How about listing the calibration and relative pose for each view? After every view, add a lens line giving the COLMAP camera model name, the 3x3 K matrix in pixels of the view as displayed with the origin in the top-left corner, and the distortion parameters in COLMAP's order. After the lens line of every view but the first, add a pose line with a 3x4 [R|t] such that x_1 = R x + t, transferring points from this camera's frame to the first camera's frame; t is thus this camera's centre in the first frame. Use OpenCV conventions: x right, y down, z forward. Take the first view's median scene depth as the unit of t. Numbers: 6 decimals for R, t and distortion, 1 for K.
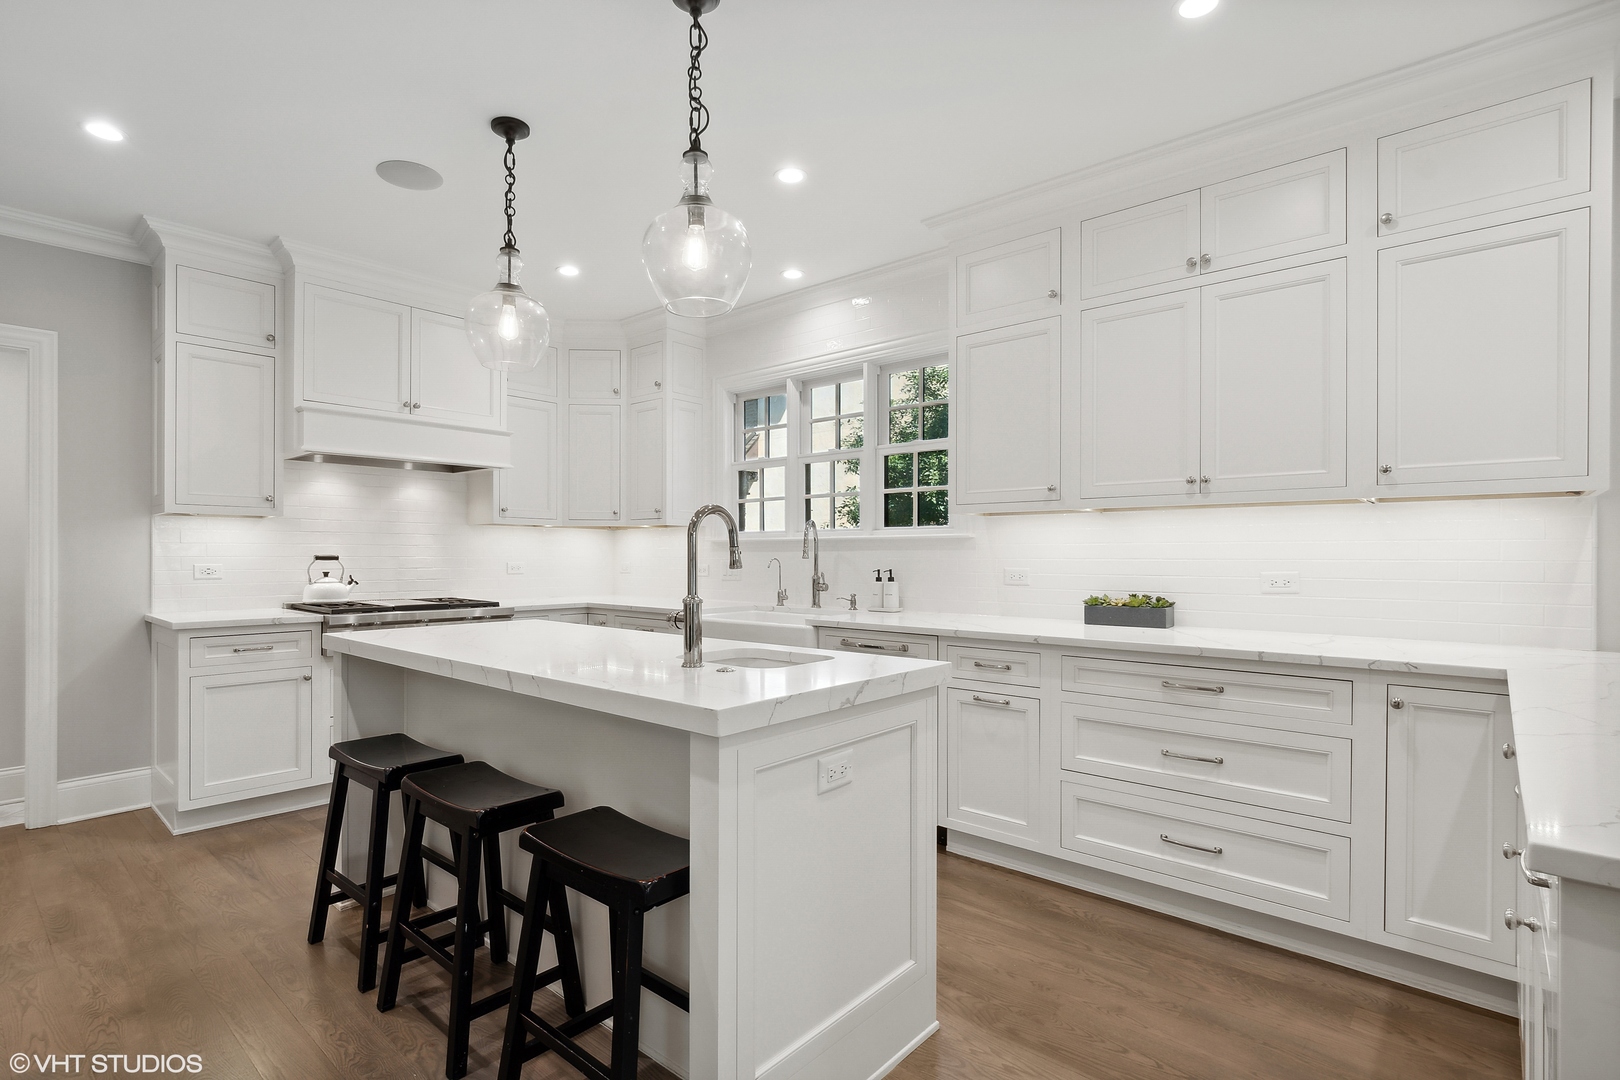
lens RADIAL K [[784.3, 0, 807.8], [0, 784.3, 549.0], [0, 0, 1]] dist [-0.003852, 0.003322]
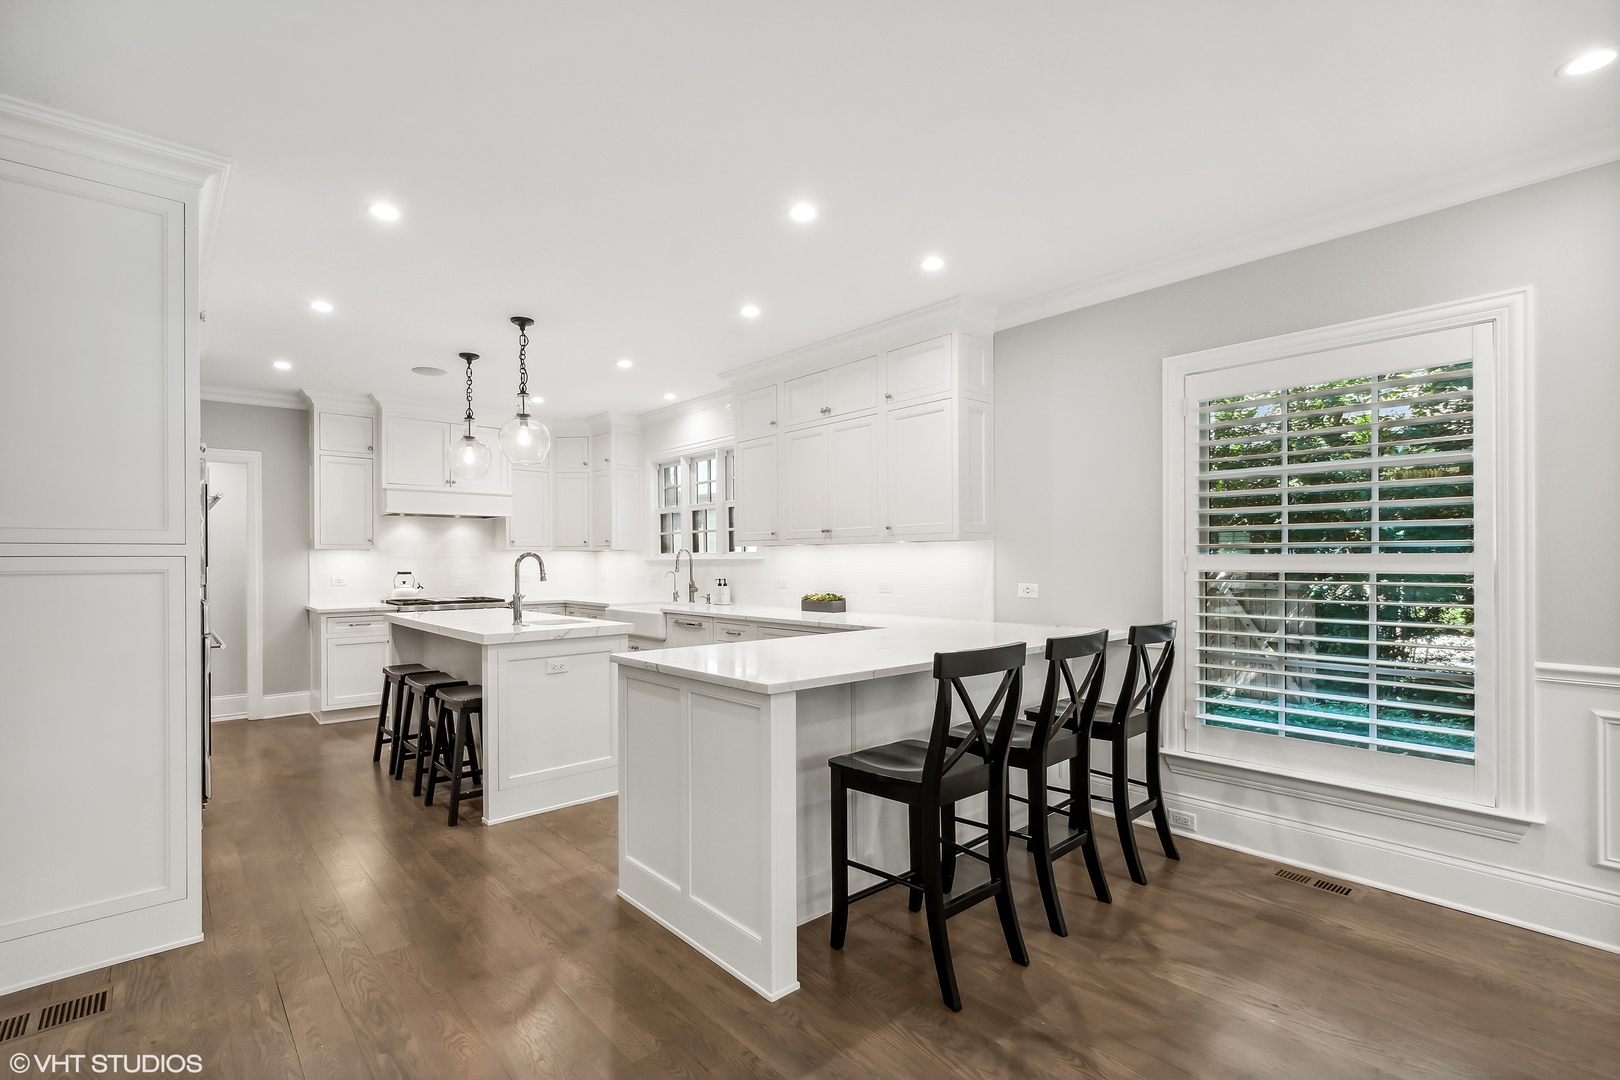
lens RADIAL K [[736.5, 0, 806.1], [0, 736.5, 554.1], [0, 0, 1]] dist [0.004138, -0.000908]
pose [[0.992297, -0.008237, -0.123608, 0.500633], [0.008158, 0.999966, -0.001144, -0.023253], [0.123613, 0.000127, 0.992330, -0.535141]]
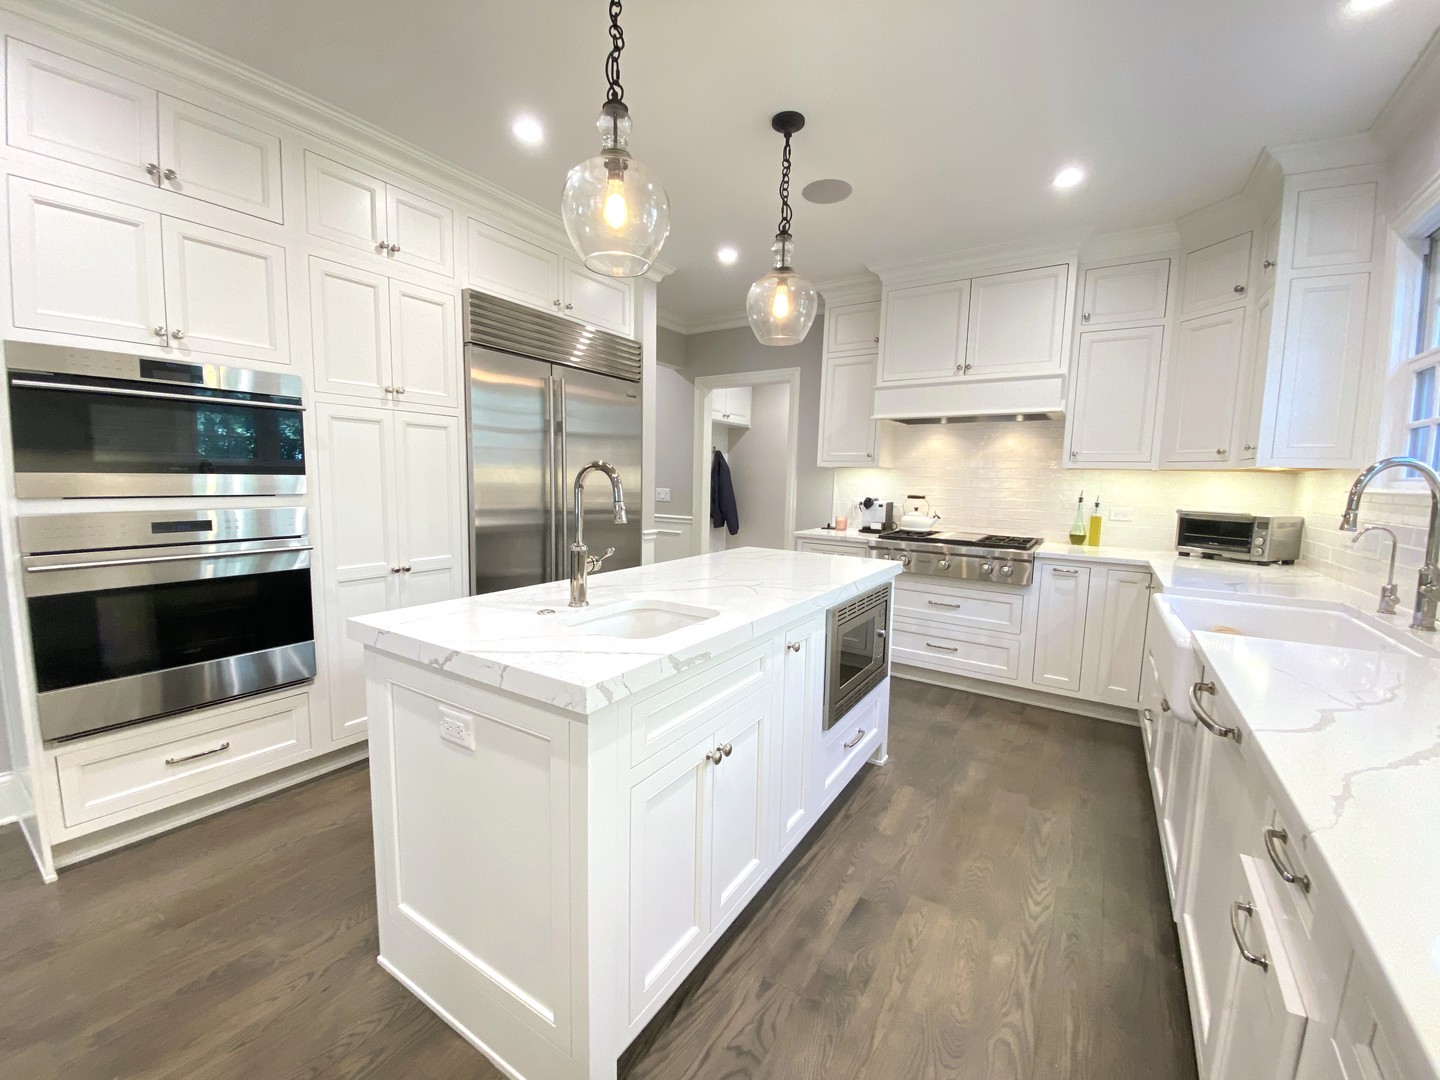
lens RADIAL K [[590.3, 0, 704.7], [0, 590.3, 538.4], [0, 0, 1]] dist [-0.004722, -0.000260]
pose [[0.128605, 0.104816, -0.986141, 0.371609], [-0.014076, 0.994491, 0.103868, -0.019927], [0.991596, 0.000523, 0.129372, 0.565039]]
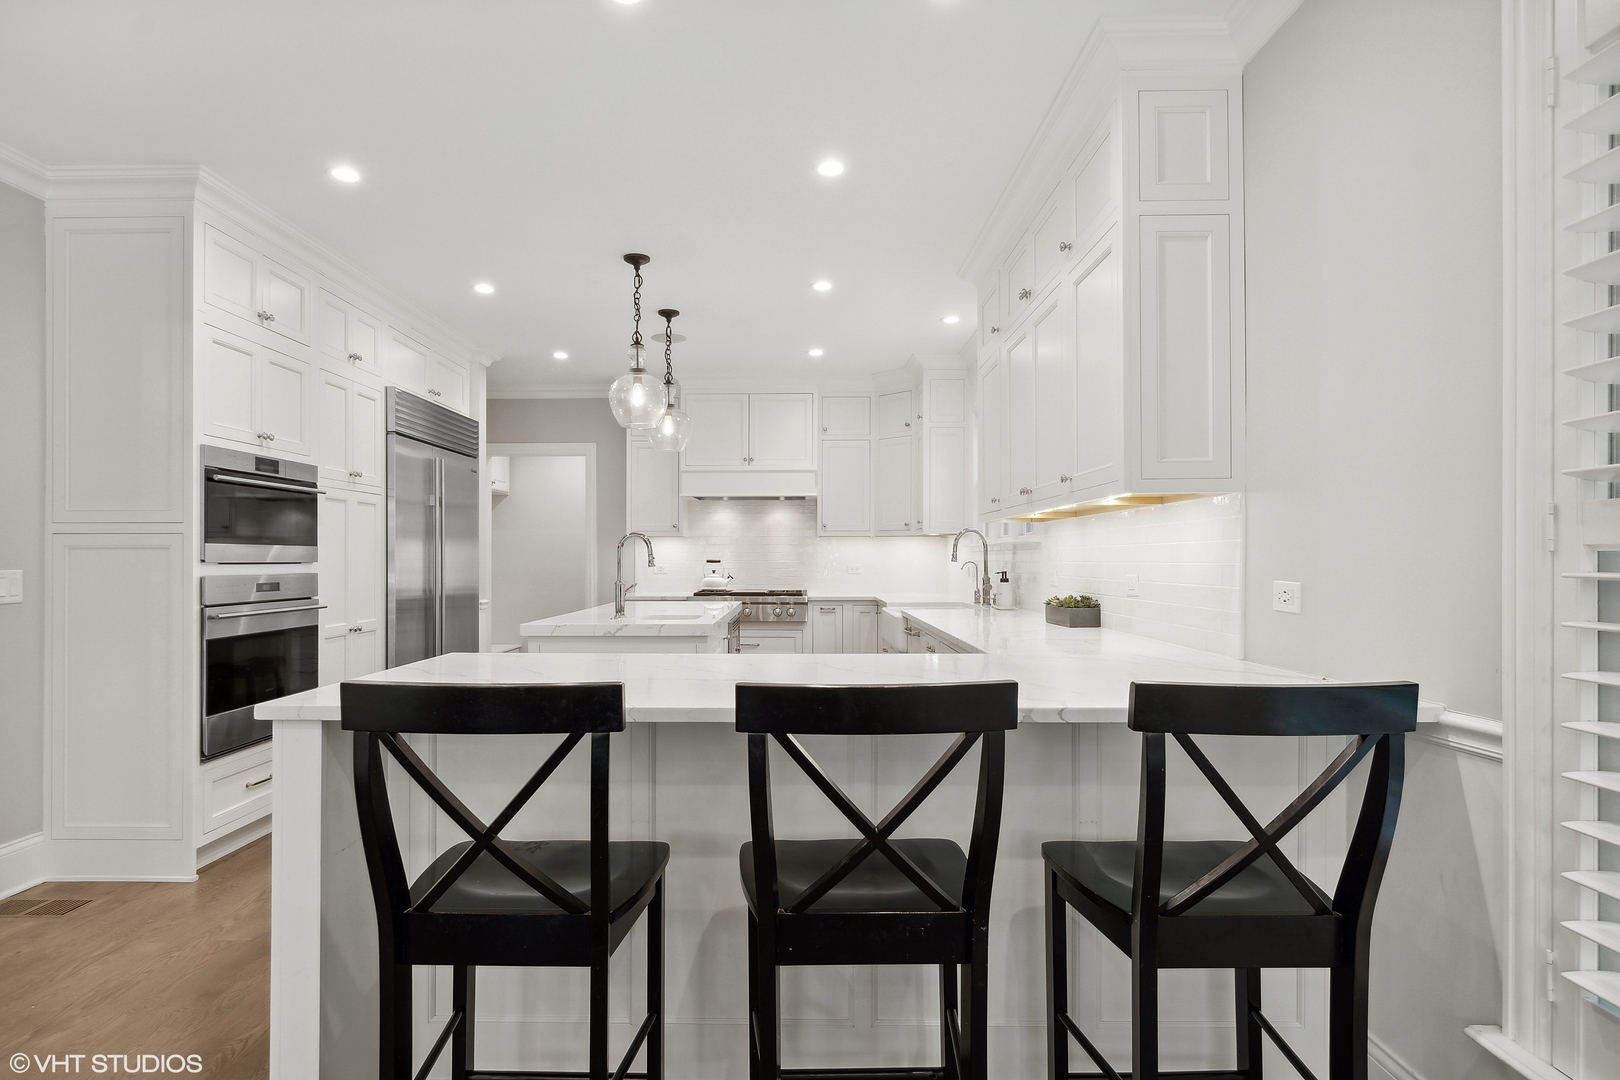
lens RADIAL K [[892.8, 0, 794.6], [0, 892.8, 548.0], [0, 0, 1]] dist [-0.003054, -0.001245]
pose [[0.652220, -0.012407, -0.757928, 0.947114], [0.008546, 0.999923, -0.009015, 0.001759], [0.757981, -0.000598, 0.652276, -0.056488]]
